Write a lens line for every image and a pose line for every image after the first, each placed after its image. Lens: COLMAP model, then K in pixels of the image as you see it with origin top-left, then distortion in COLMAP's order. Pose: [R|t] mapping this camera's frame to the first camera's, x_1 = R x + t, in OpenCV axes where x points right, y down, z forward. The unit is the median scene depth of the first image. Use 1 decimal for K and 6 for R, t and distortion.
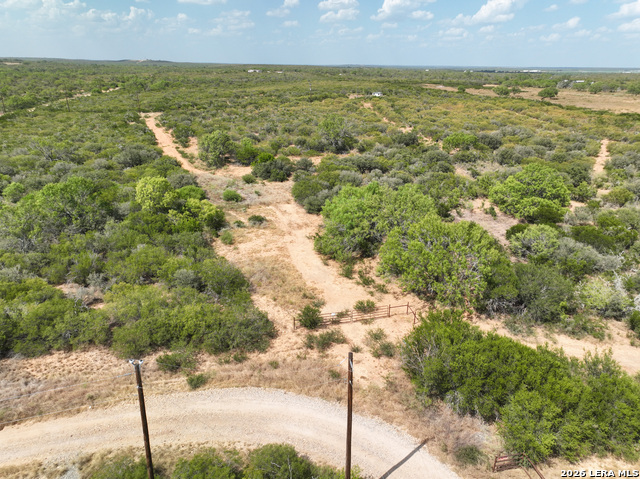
lens RADIAL K [[449.9, 0, 321.4], [0, 449.9, 237.2], [0, 0, 1]] dist [-0.005442, 0.024356]
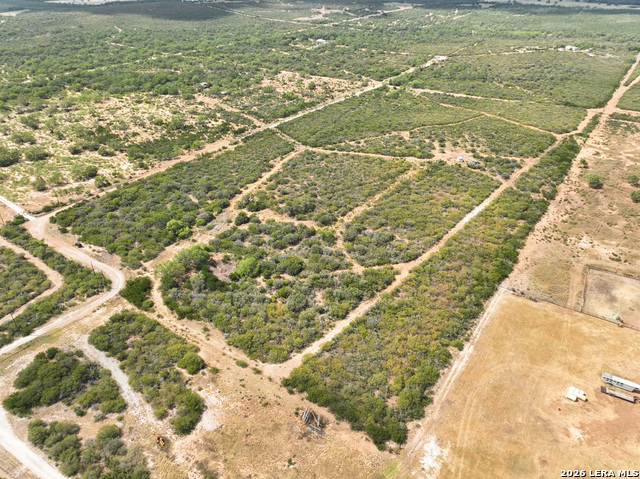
lens RADIAL K [[449.9, 0, 320.0], [0, 449.9, 241.6], [0, 0, 1]] dist [-0.005442, 0.024356]
pose [[0.674569, 0.382238, -0.631547, 1.044126], [-0.263487, 0.923827, 0.277701, -0.483001], [0.689588, -0.020924, 0.723899, -0.311136]]
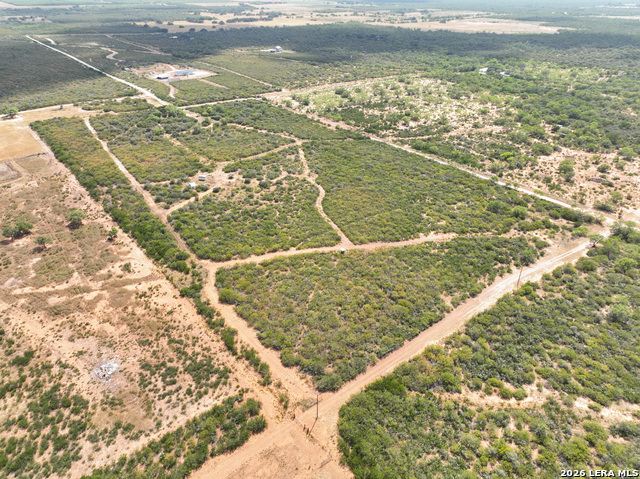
lens RADIAL K [[449.9, 0, 320.0], [0, 449.9, 239.4], [0, 0, 1]] dist [-0.005442, 0.024356]
pose [[-0.893853, 0.209587, -0.396359, 0.498744], [-0.177974, 0.645533, 0.742706, -1.638770], [0.411525, 0.734411, -0.539710, 2.648712]]
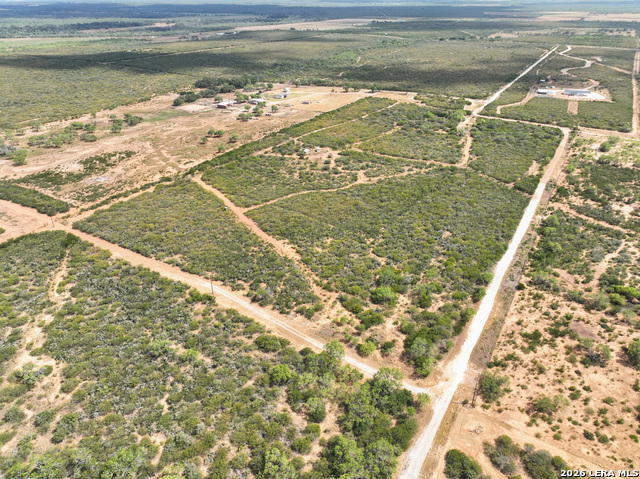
lens RADIAL K [[449.9, 0, 318.5], [0, 449.9, 238.9], [0, 0, 1]] dist [-0.005442, 0.024356]
pose [[-0.721758, -0.339659, 0.603073, -1.270762], [0.248343, 0.686208, 0.683699, -1.611104], [-0.646058, 0.643234, -0.410924, 2.521677]]
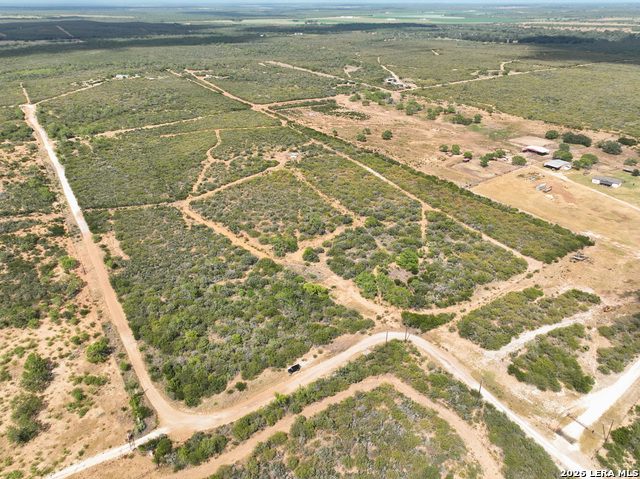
lens RADIAL K [[449.9, 0, 321.1], [0, 449.9, 237.1], [0, 0, 1]] dist [-0.005442, 0.024356]
pose [[0.933588, -0.180078, 0.309815, -0.455558], [0.142921, 0.979938, 0.138910, -0.332973], [-0.328614, -0.085406, 0.940595, -0.762286]]
